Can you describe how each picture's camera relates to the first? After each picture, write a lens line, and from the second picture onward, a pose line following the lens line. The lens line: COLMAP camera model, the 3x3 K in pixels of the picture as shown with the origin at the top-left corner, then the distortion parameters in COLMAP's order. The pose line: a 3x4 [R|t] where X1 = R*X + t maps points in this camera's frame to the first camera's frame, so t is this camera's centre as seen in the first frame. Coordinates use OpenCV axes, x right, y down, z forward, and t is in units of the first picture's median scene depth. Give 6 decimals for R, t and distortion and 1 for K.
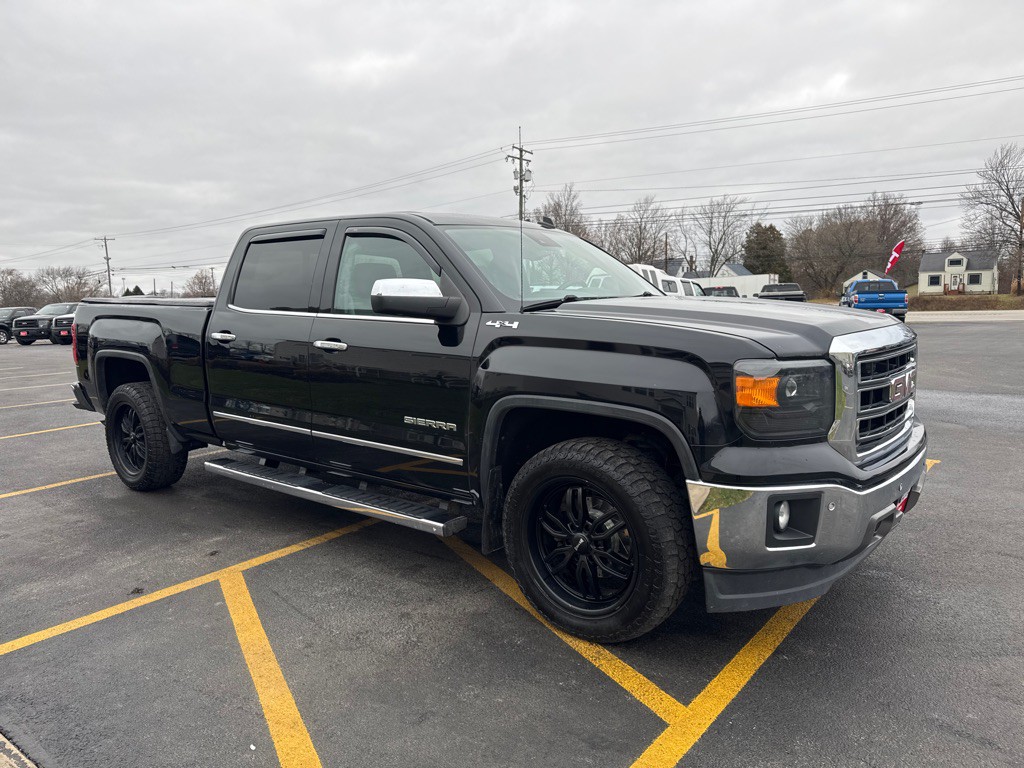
lens RADIAL K [[709.2, 0, 516.8], [0, 709.2, 399.1], [0, 0, 1]] dist [0.038815, -0.036210]
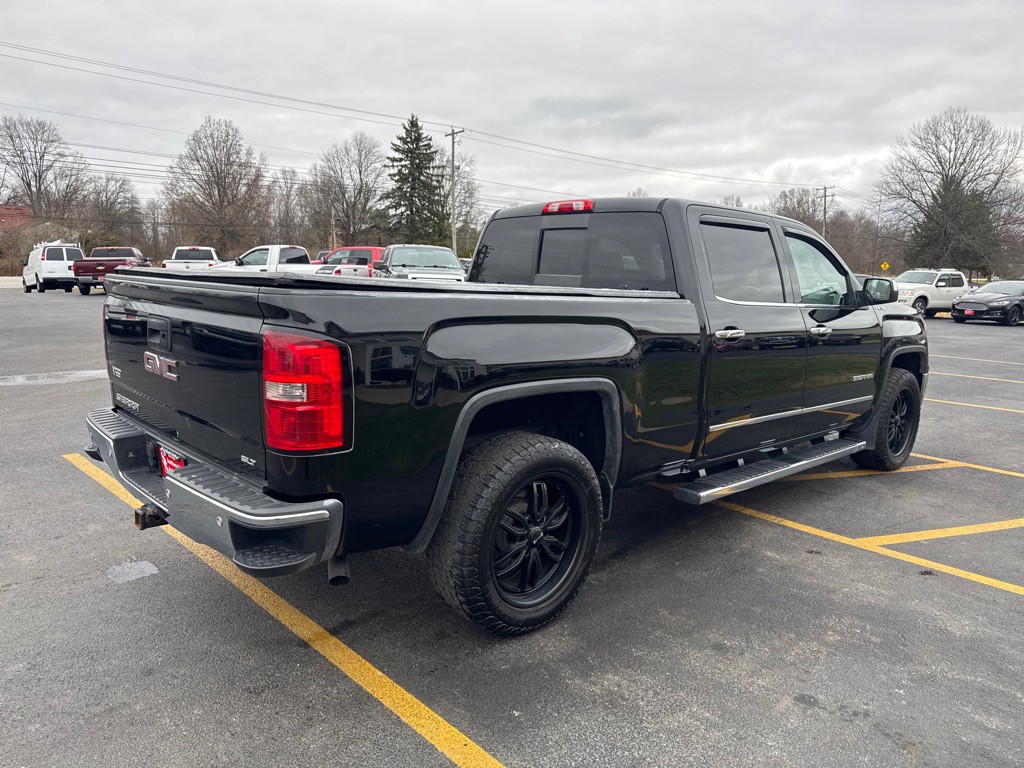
lens RADIAL K [[709.2, 0, 516.8], [0, 709.2, 399.1], [0, 0, 1]] dist [0.038815, -0.036210]
pose [[0.140377, -0.150301, 0.978623, -1.413048], [0.102317, 0.985321, 0.136653, -0.166086], [-0.984797, 0.080947, 0.153695, 1.241381]]
